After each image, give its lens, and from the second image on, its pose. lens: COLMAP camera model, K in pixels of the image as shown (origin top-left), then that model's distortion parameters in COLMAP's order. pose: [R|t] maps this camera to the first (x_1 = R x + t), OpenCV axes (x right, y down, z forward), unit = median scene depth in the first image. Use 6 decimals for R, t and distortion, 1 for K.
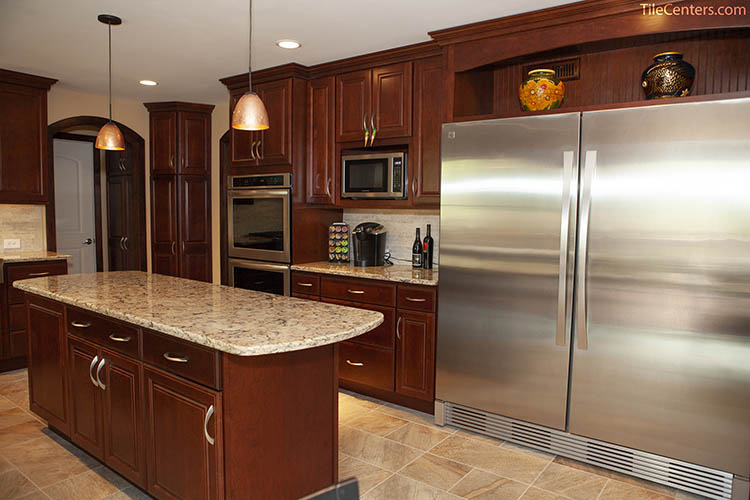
lens RADIAL K [[515.1, 0, 377.7], [0, 515.1, 256.2], [0, 0, 1]] dist [-0.107907, 0.080776]
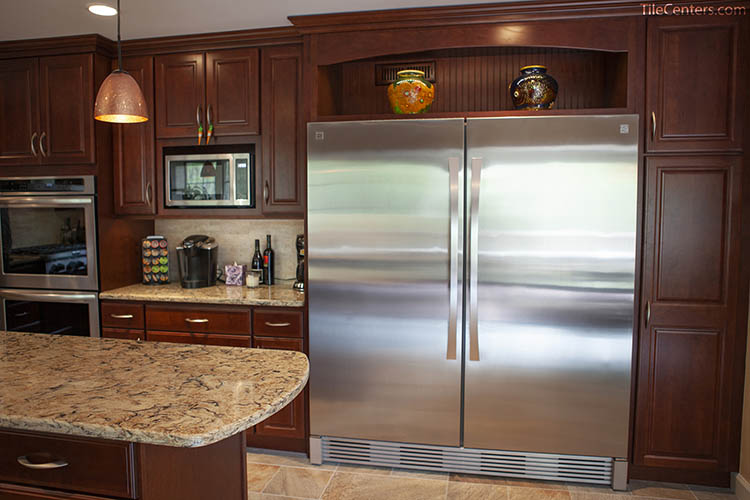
lens RADIAL K [[539.8, 0, 375.0], [0, 539.8, 250.0], [0, 0, 1]] dist [-0.067043, 0.005839]
pose [[0.902739, -0.045039, 0.427824, -0.148028], [0.051946, 0.998640, -0.004477, -0.025208], [-0.427041, 0.026265, 0.903851, 0.100613]]
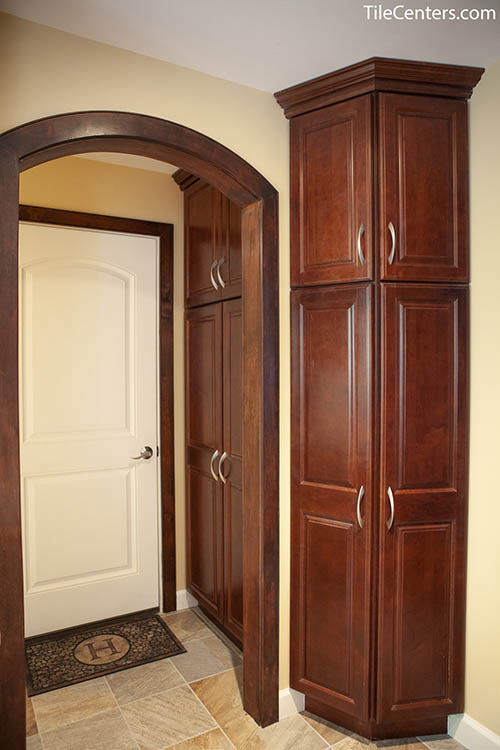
lens RADIAL K [[515.1, 0, 250.0], [0, 515.1, 375.0], [0, 0, 1]] dist [-0.107907, 0.080776]
pose [[0.916784, -0.005343, -0.399347, -0.507184], [-0.022841, 0.997572, -0.065783, -0.116962], [0.398729, 0.069430, 0.914437, 1.008476]]
